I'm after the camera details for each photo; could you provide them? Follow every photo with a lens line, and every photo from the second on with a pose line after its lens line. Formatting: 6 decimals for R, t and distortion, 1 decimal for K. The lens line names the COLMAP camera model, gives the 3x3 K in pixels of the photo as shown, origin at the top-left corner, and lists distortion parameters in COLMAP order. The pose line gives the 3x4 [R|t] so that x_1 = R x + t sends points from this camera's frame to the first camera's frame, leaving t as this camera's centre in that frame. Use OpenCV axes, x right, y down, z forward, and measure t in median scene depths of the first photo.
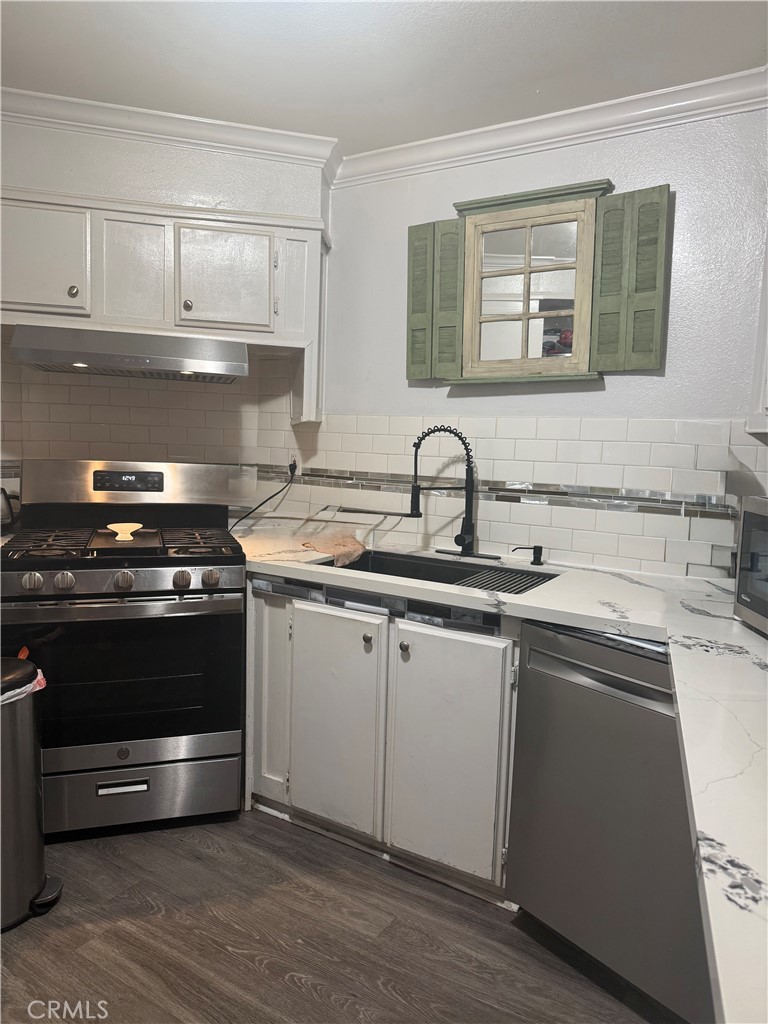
lens RADIAL K [[726.2, 0, 385.2], [0, 726.2, 511.7], [0, 0, 1]] dist [0.057347, -0.070758]
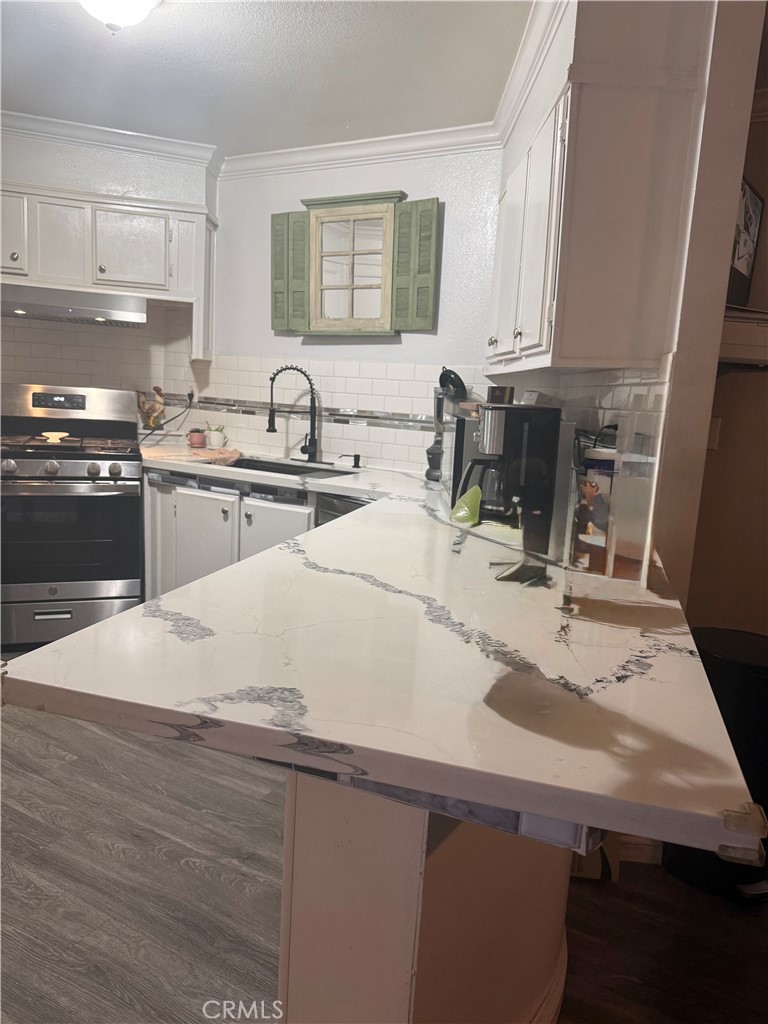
lens RADIAL K [[726.2, 0, 378.7], [0, 726.2, 508.9], [0, 0, 1]] dist [0.057347, -0.070758]
pose [[0.998793, 0.019941, 0.044886, 0.195227], [-0.022597, 0.997975, 0.059462, 0.069419], [-0.043609, -0.060405, 0.997221, -0.411399]]
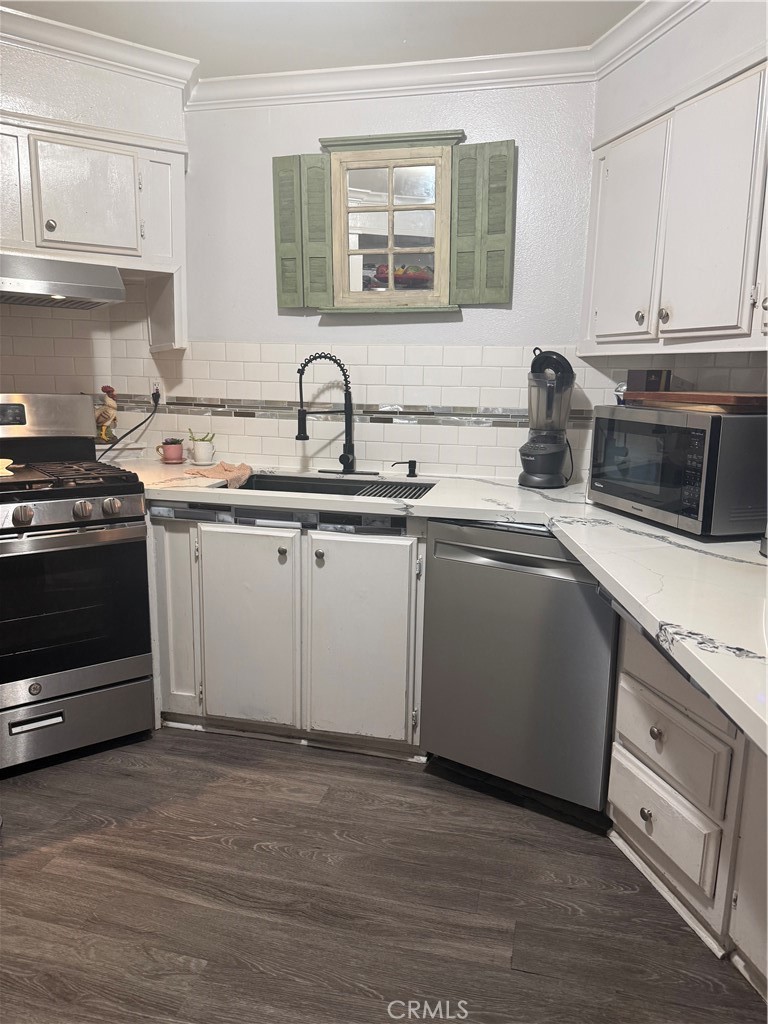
lens RADIAL K [[726.2, 0, 397.9], [0, 726.2, 503.2], [0, 0, 1]] dist [0.057347, -0.070758]
pose [[0.947077, -0.070924, 0.313073, -0.176355], [0.045675, 0.995137, 0.087268, 0.014593], [-0.317740, -0.068350, 0.945711, -0.072042]]
